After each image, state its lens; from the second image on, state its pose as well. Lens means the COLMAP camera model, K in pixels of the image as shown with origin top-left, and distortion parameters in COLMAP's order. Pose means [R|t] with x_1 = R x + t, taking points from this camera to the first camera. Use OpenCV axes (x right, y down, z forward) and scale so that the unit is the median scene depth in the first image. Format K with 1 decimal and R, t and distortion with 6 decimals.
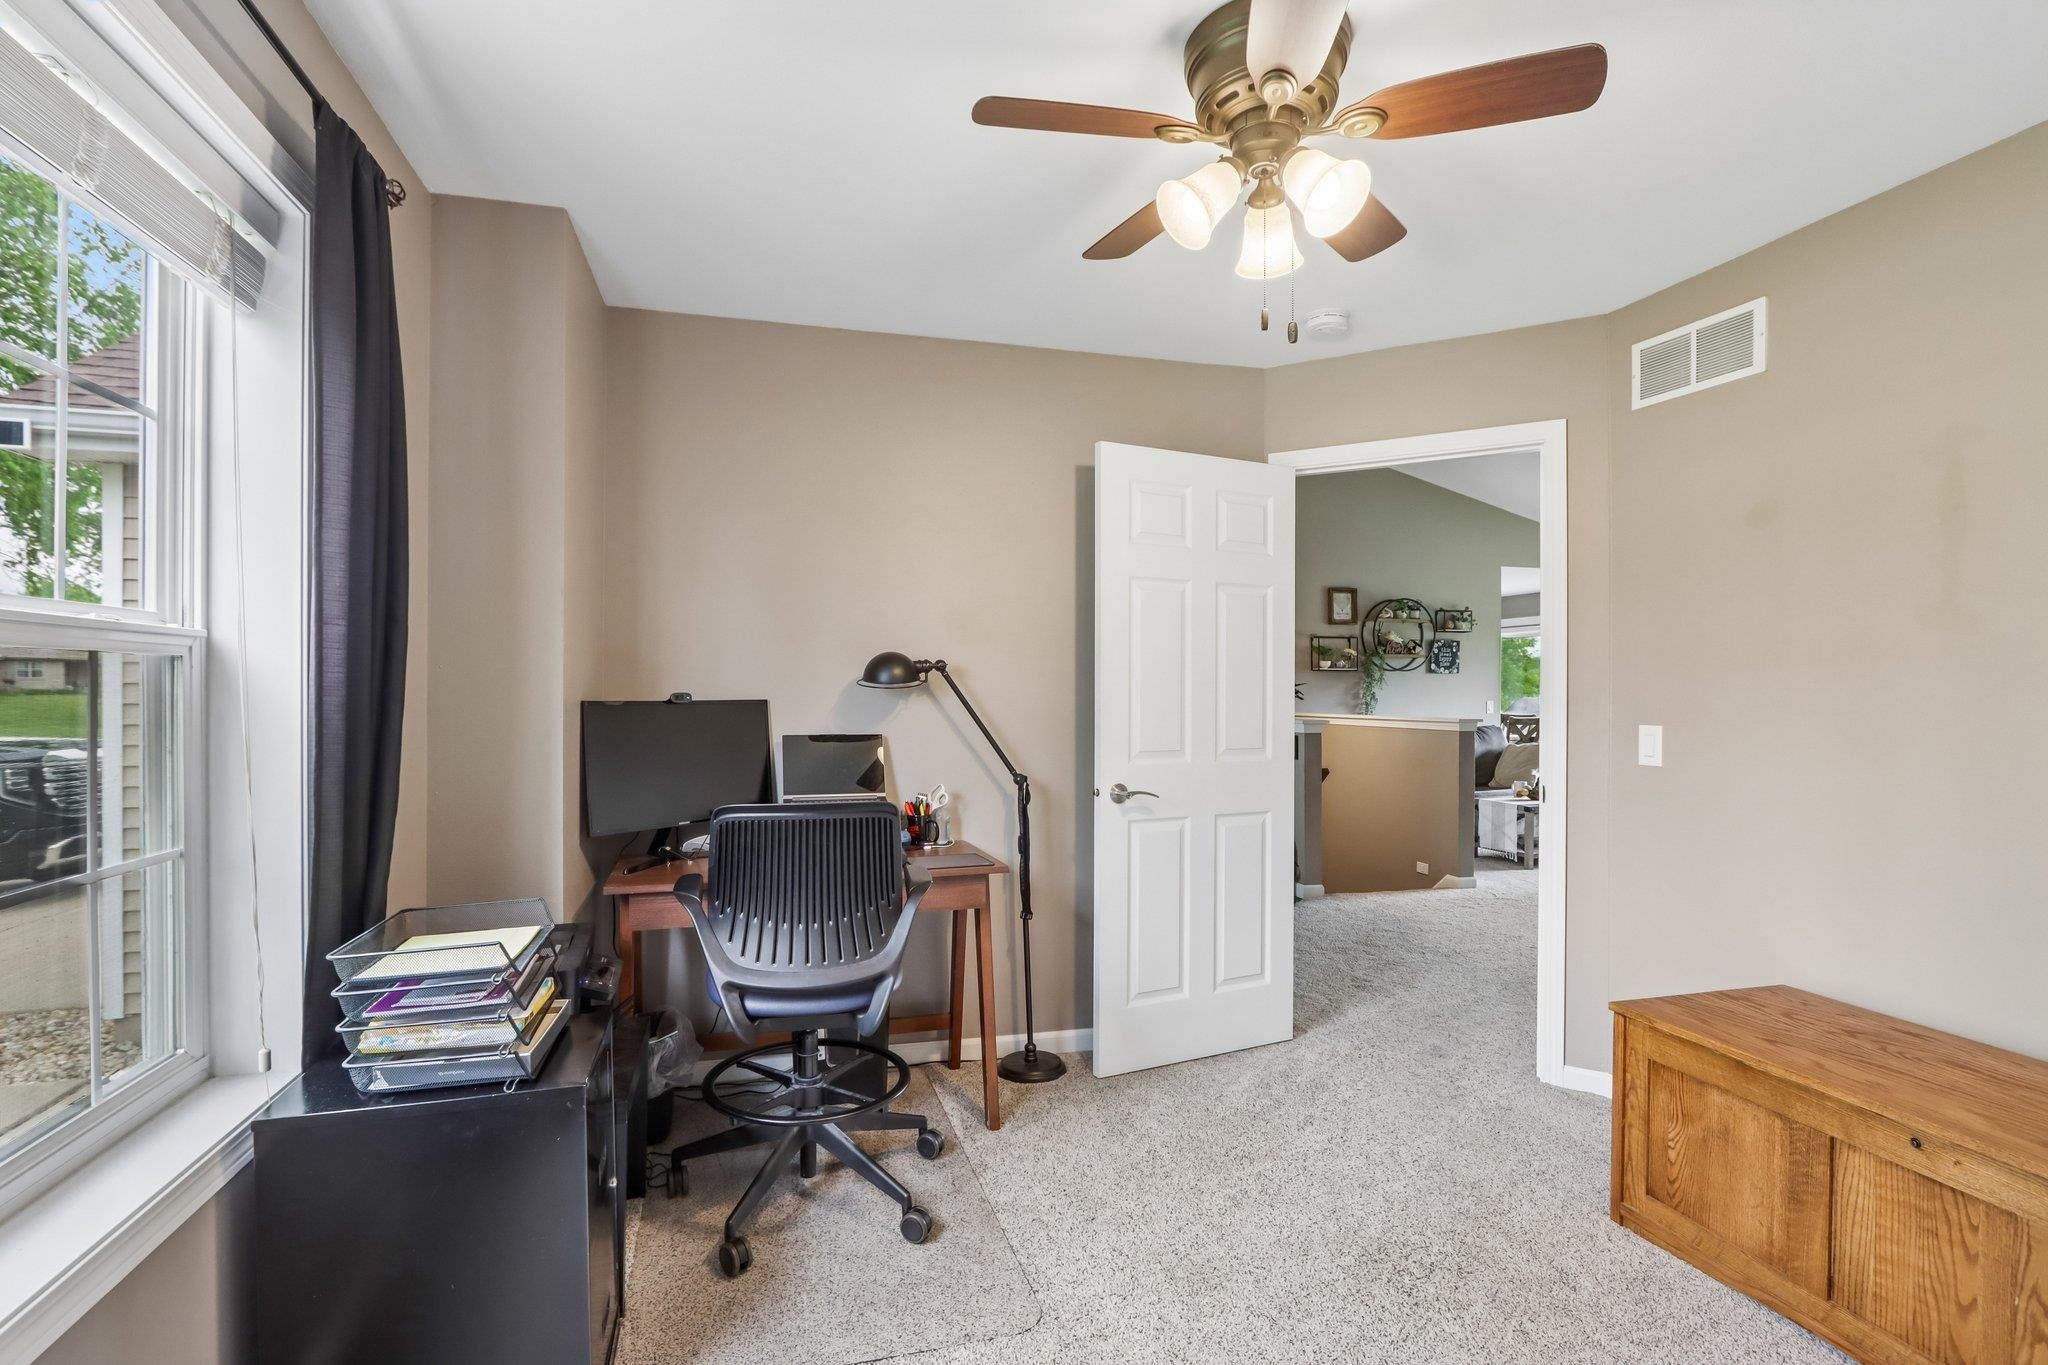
lens RADIAL K [[983.9, 0, 1010.2], [0, 983.9, 694.2], [0, 0, 1]] dist [0.011616, 0.000355]
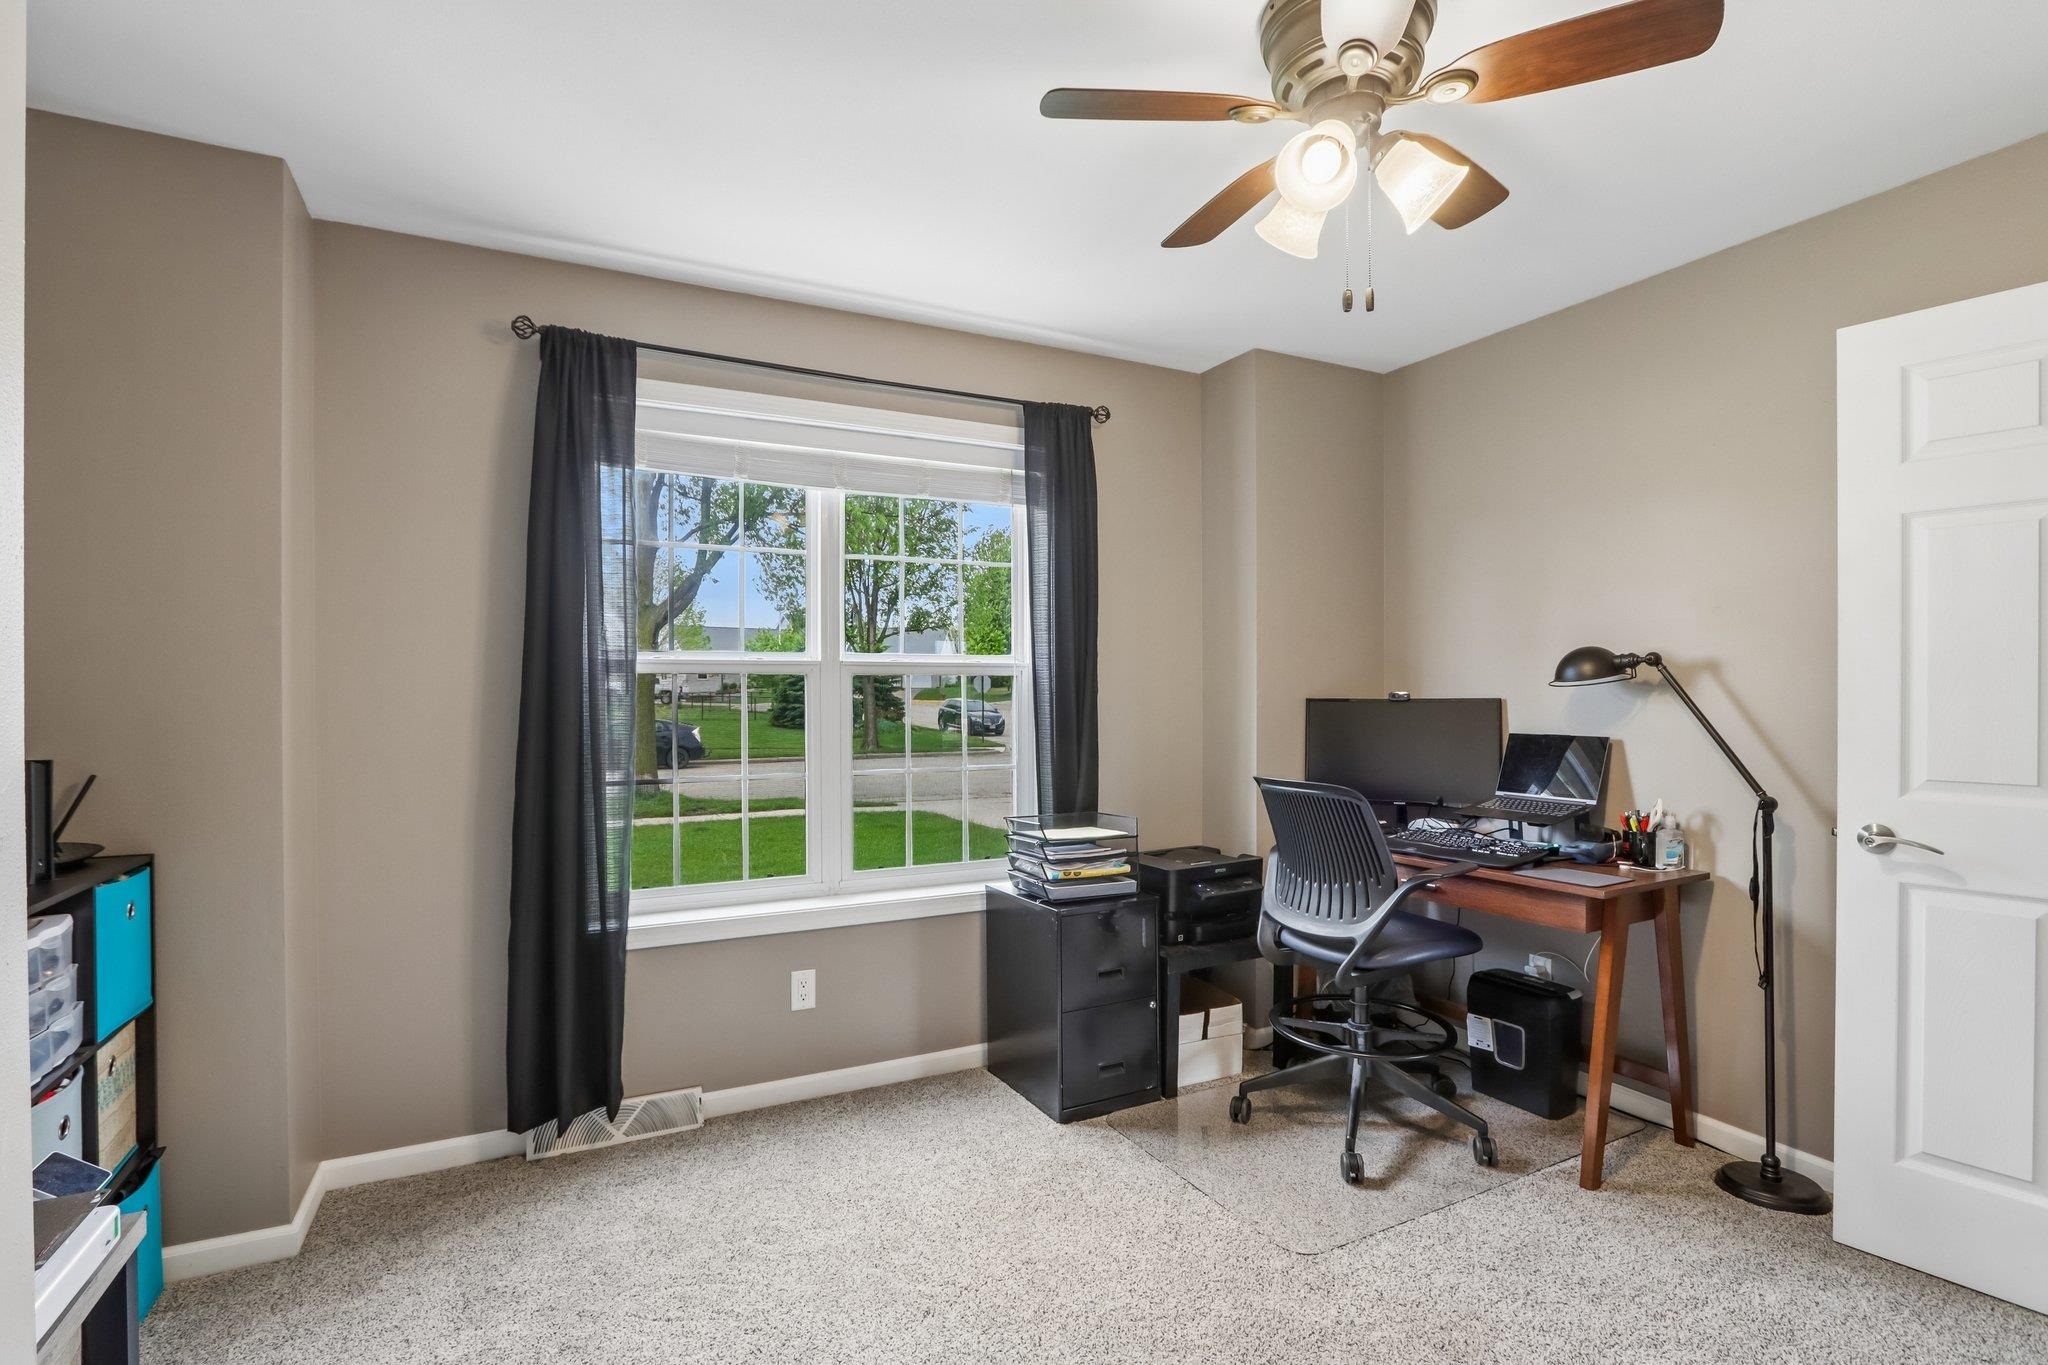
lens RADIAL K [[983.9, 0, 1010.2], [0, 983.9, 694.2], [0, 0, 1]] dist [0.011616, 0.000355]
pose [[0.209234, 0.000822, -0.977865, 0.655652], [0.003025, 0.999994, 0.001488, -0.001270], [0.977861, -0.003269, 0.209231, 0.278786]]
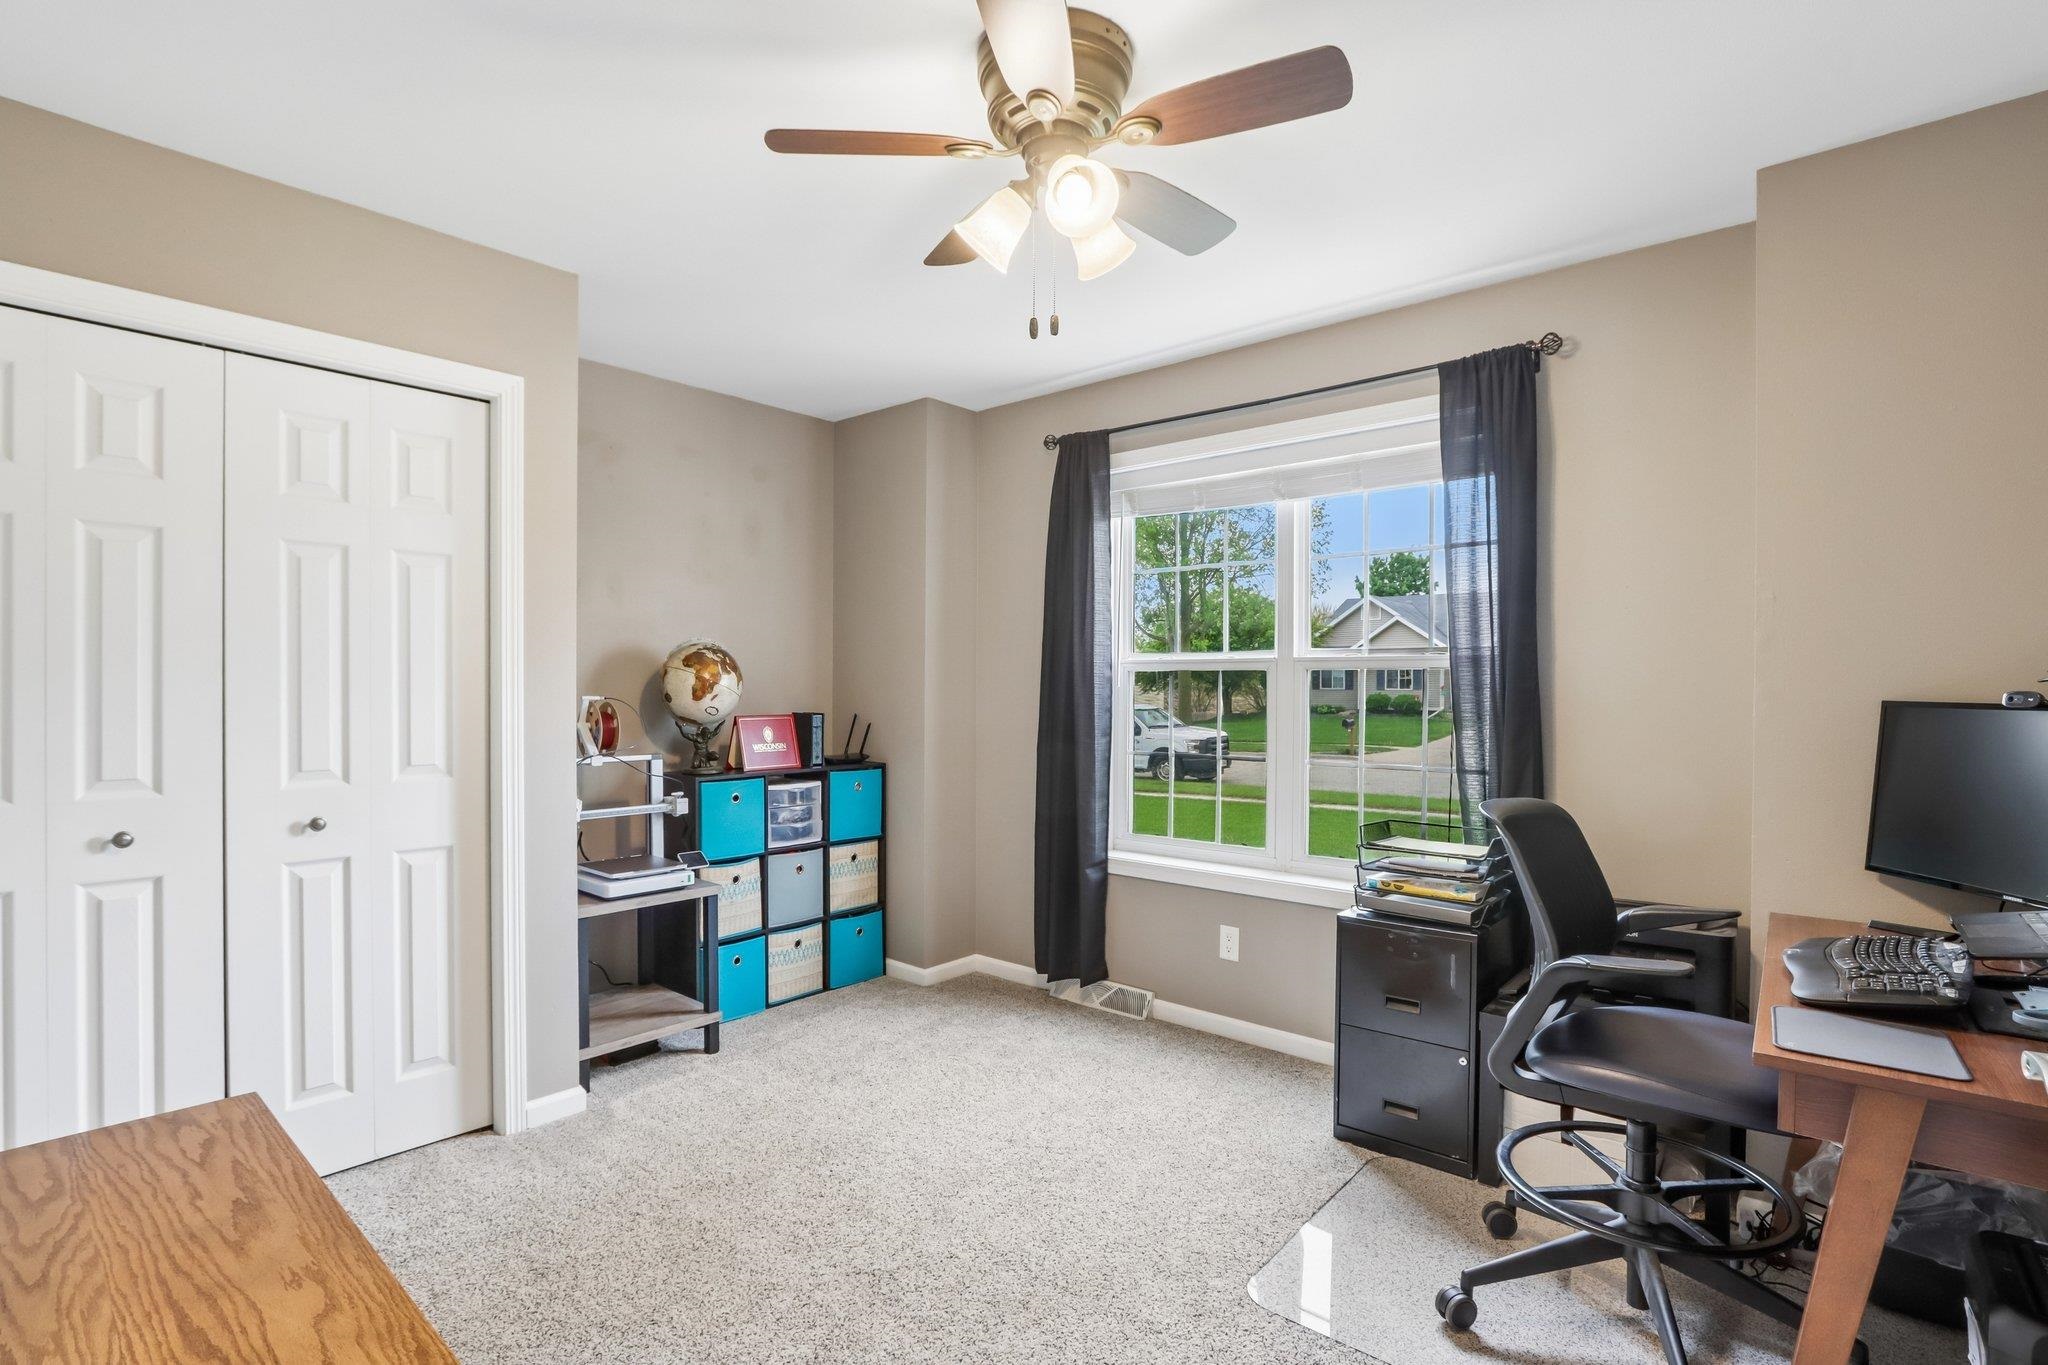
lens RADIAL K [[977.4, 0, 1031.2], [0, 977.4, 707.2], [0, 0, 1]] dist [-0.000500, -0.000021]
pose [[-0.817574, -0.005055, -0.575801, 0.489147], [-0.015358, 0.999797, 0.013029, 0.011037], [0.575619, 0.019496, -0.817486, 1.064917]]
